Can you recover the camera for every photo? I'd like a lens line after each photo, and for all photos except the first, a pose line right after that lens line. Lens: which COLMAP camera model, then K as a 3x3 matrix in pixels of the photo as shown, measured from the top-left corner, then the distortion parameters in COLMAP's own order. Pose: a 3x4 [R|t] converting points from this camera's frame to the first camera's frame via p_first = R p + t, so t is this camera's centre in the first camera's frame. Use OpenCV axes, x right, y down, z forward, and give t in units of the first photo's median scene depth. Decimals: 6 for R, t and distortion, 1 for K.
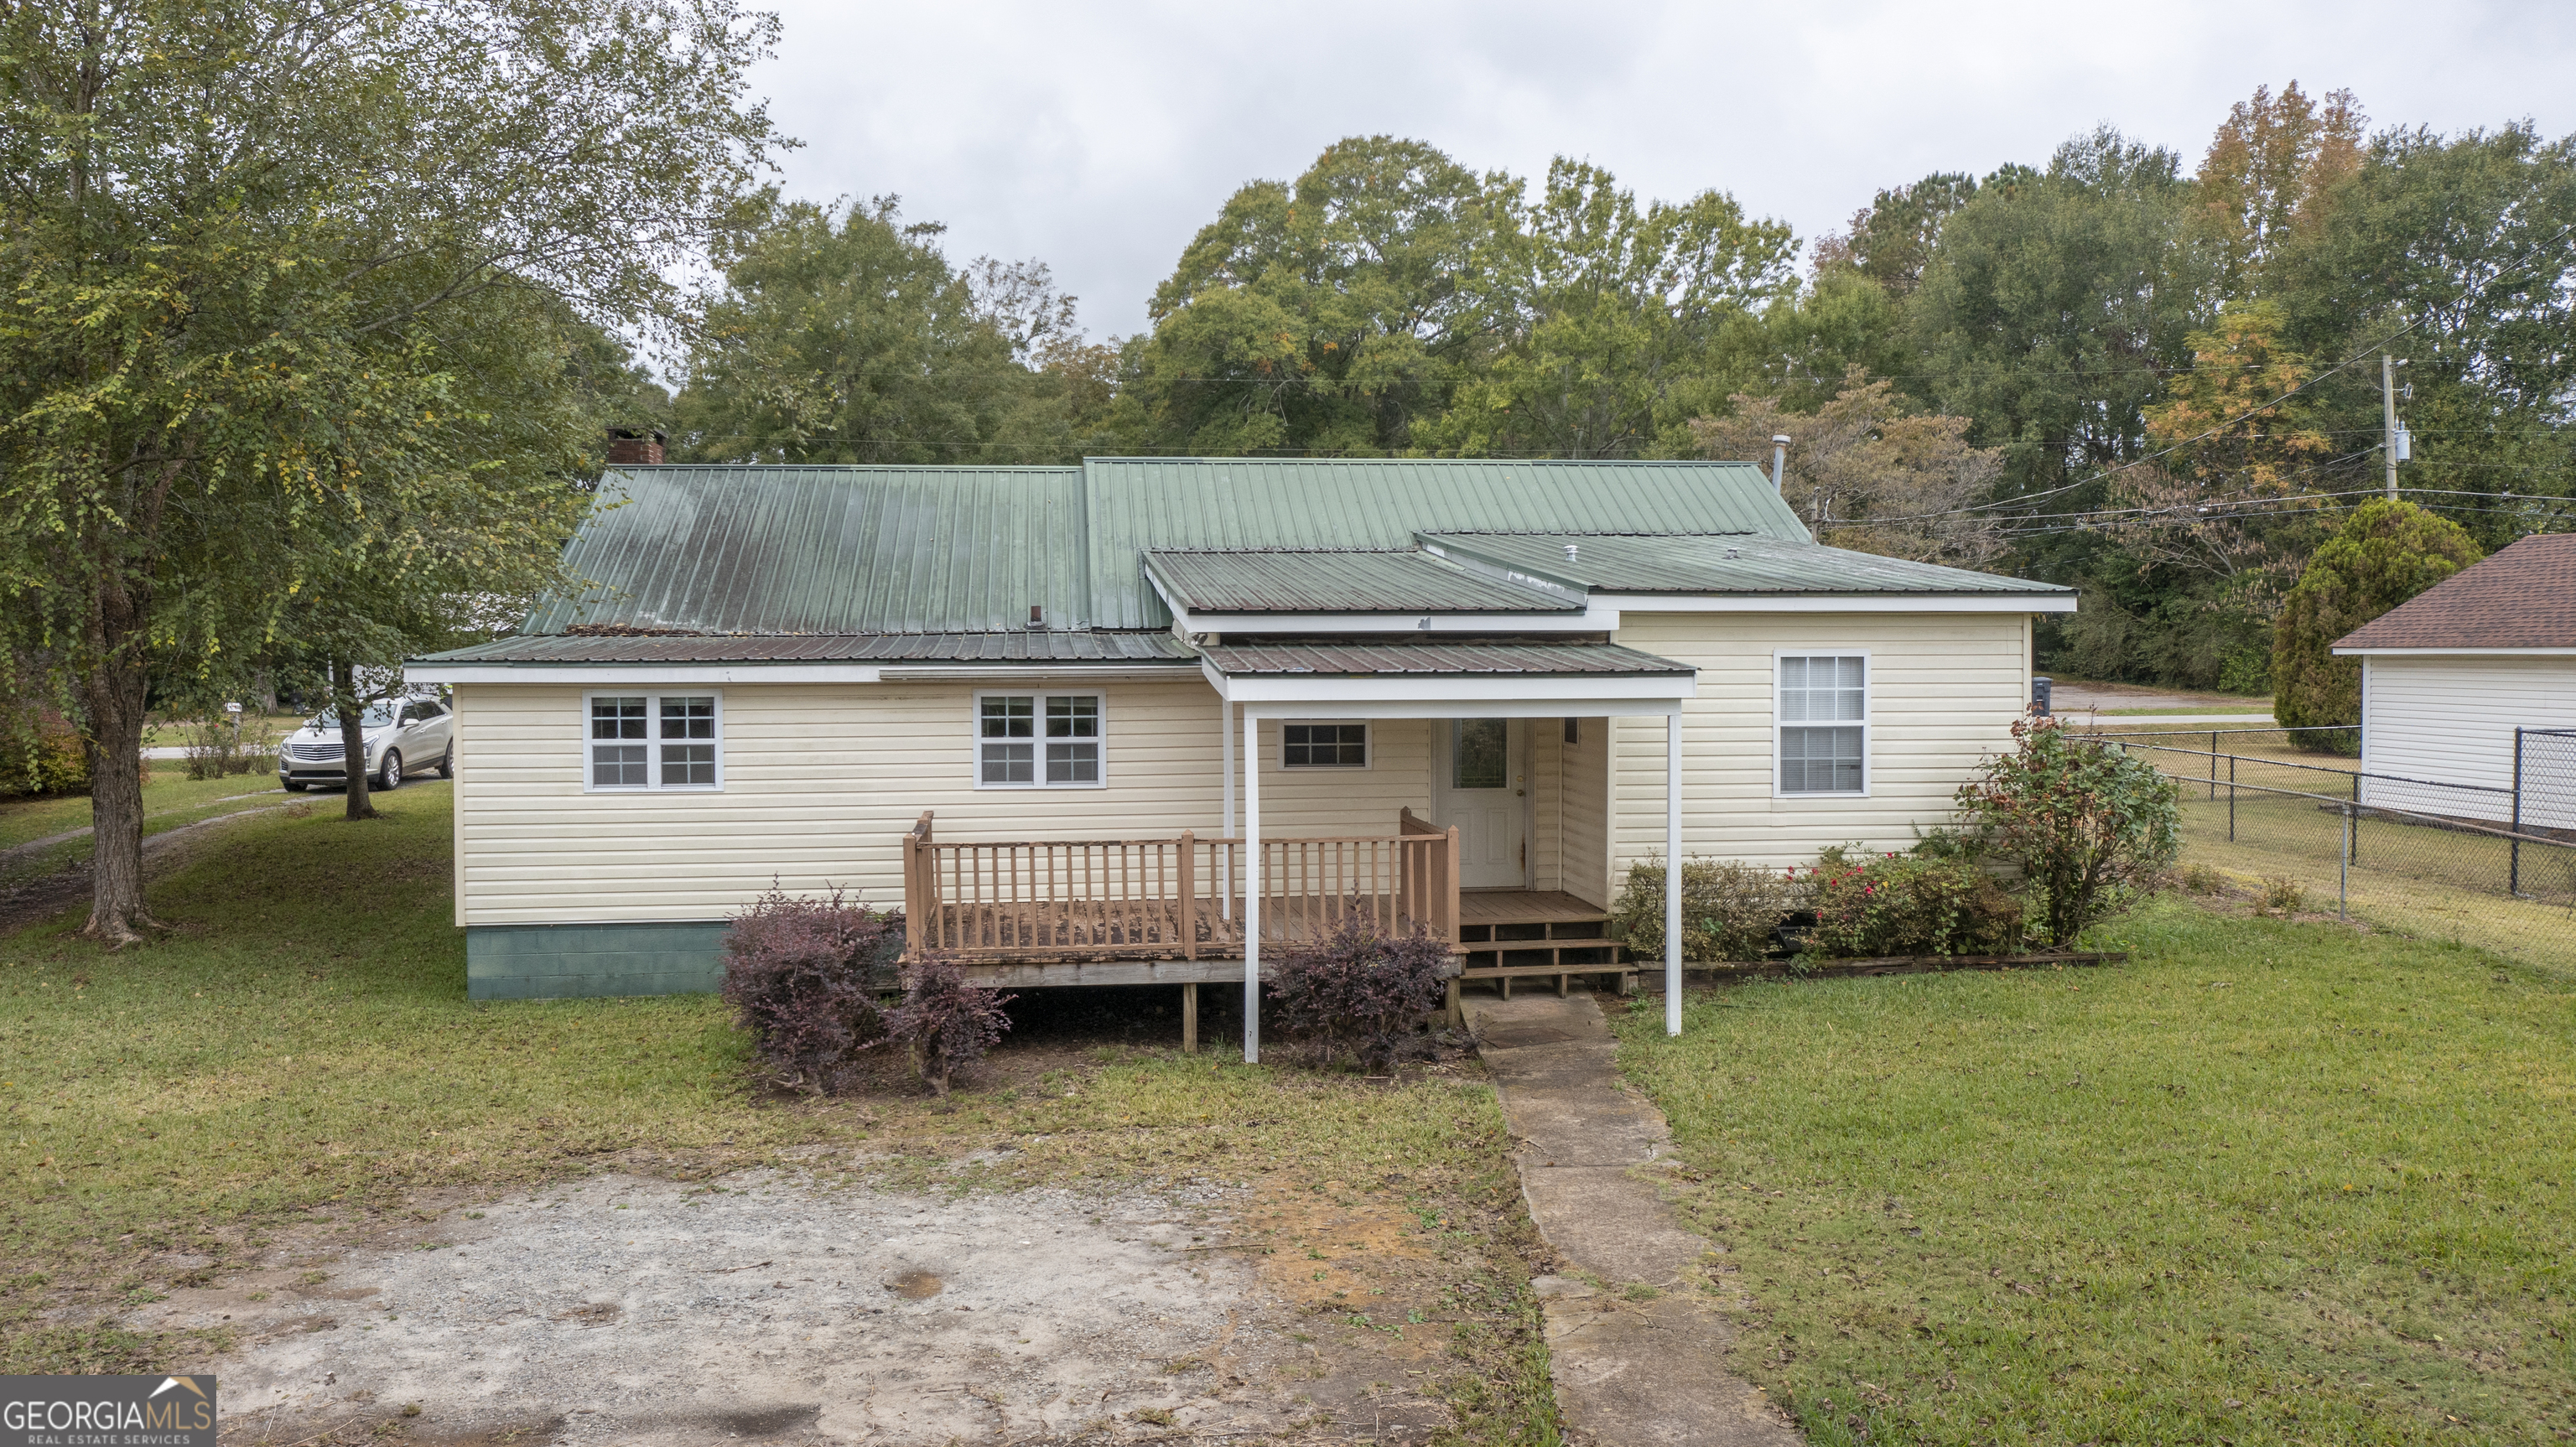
lens RADIAL K [[2043.9, 0, 1296.3], [0, 2043.9, 710.3], [0, 0, 1]] dist [-0.015306, 0.018669]
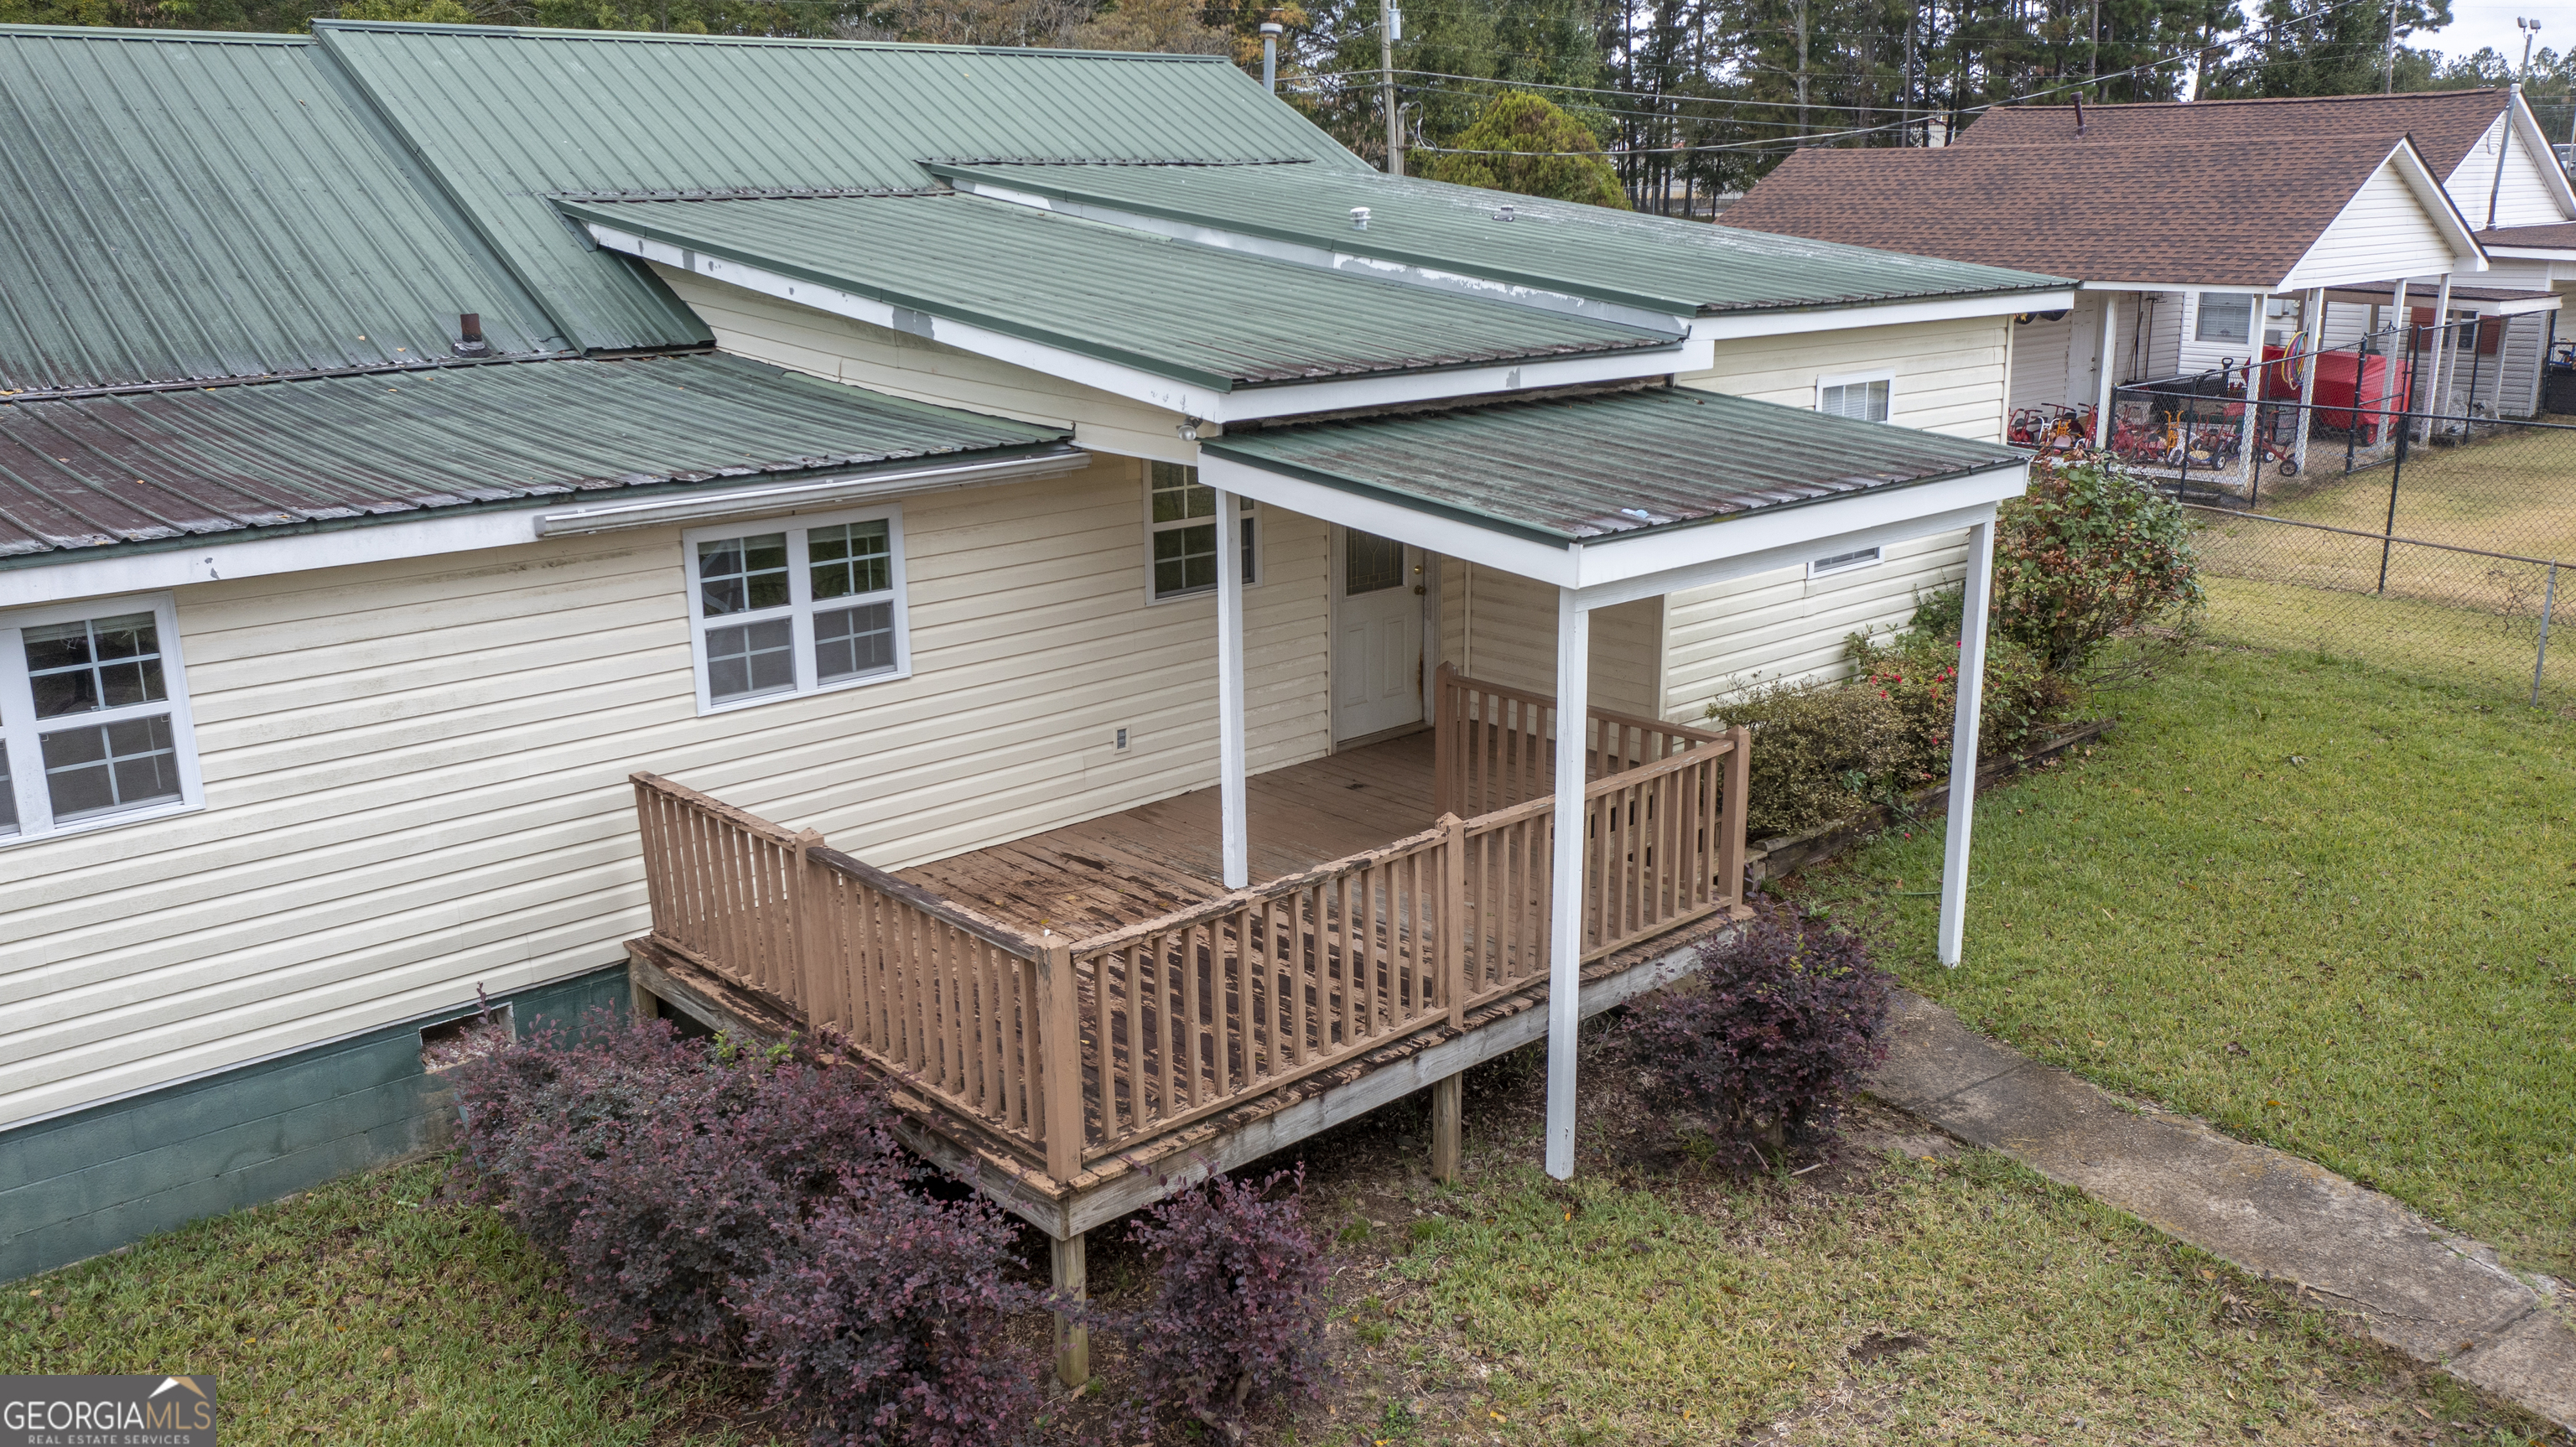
lens RADIAL K [[2043.9, 0, 1296.3], [0, 2043.9, 710.3], [0, 0, 1]] dist [-0.015306, 0.018669]
pose [[0.821599, -0.146611, 0.550891, -0.330088], [0.024810, 0.974643, 0.222384, -0.079062], [-0.569526, -0.169043, 0.804403, 0.492960]]
